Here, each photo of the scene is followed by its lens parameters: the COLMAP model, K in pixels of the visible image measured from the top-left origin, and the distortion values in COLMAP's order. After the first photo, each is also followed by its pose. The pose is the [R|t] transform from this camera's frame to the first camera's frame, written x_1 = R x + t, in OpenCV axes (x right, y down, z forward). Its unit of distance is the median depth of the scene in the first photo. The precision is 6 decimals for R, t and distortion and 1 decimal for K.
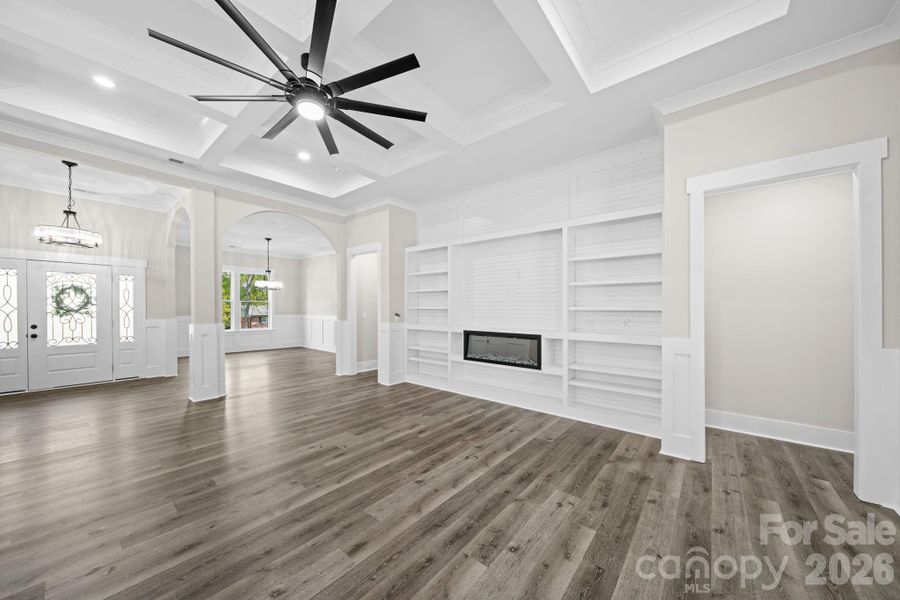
lens RADIAL K [[320.6, 0, 447.8], [0, 320.6, 306.9], [0, 0, 1]] dist [-0.000845, -0.000366]
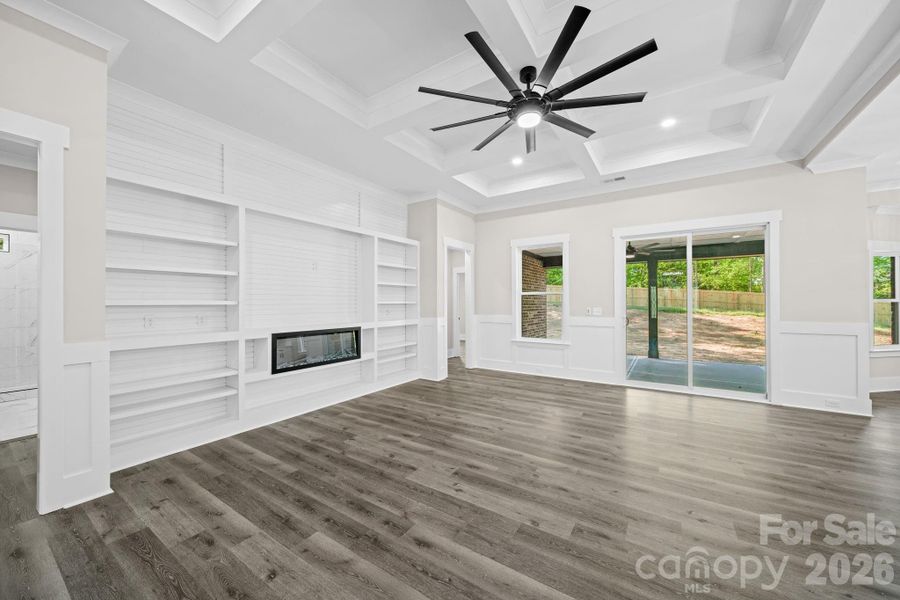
lens RADIAL K [[331.6, 0, 450.0], [0, 331.6, 300.0], [0, 0, 1]] dist [-0.000577, -0.000112]
pose [[-0.117998, 0.003448, 0.993008, -0.946172], [-0.002110, 0.999991, -0.003723, -0.002002], [-0.993012, -0.002534, -0.117989, 0.884775]]
